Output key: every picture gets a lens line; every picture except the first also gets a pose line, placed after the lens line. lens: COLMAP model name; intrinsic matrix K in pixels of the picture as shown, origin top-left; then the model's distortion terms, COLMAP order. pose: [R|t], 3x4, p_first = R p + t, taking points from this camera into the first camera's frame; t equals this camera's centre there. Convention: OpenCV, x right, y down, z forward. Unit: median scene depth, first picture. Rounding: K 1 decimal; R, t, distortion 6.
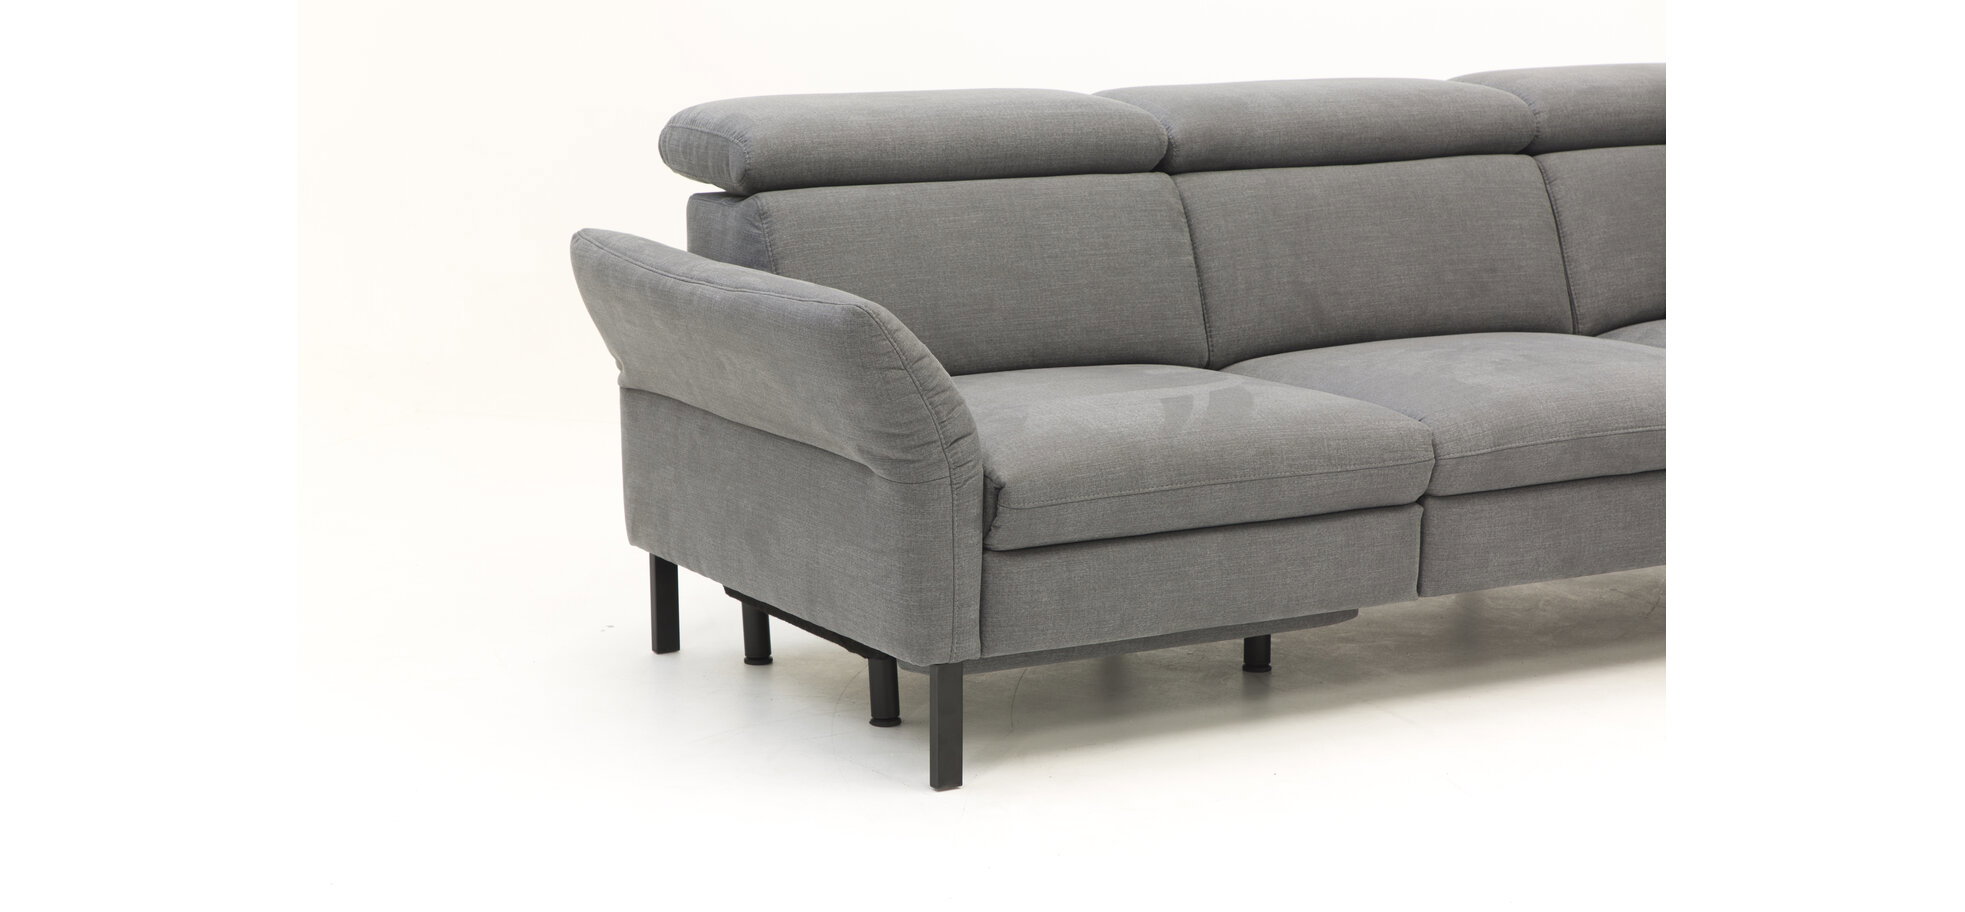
lens RADIAL K [[3224.1, 0, 985.2], [0, 3224.1, 447.6], [0, 0, 1]] dist [0.009721, 0.000000]
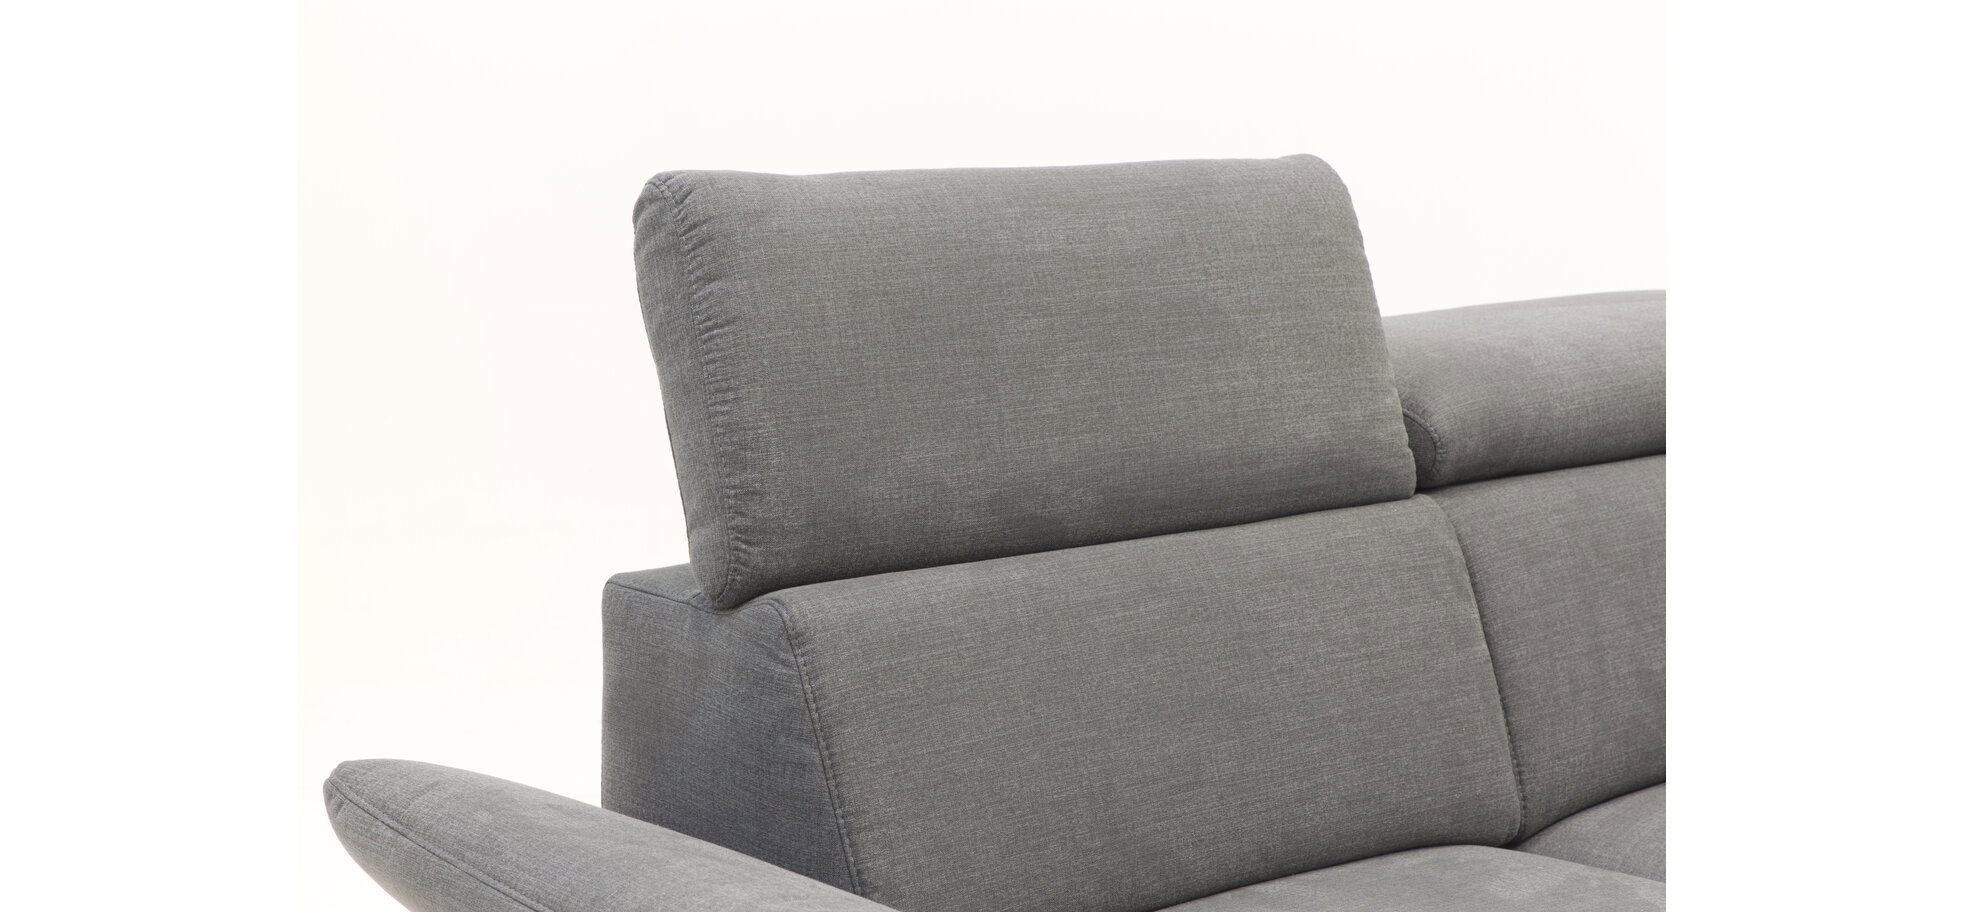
lens RADIAL K [[3224.1, 0, 984.7], [0, 3224.1, 456.6], [0, 0, 1]] dist [0.009721, 0.000000]
pose [[0.985694, -0.028264, 0.166160, -0.118340], [0.029904, 0.999526, -0.007372, -0.092254], [-0.165873, 0.012236, 0.986071, 0.465300]]
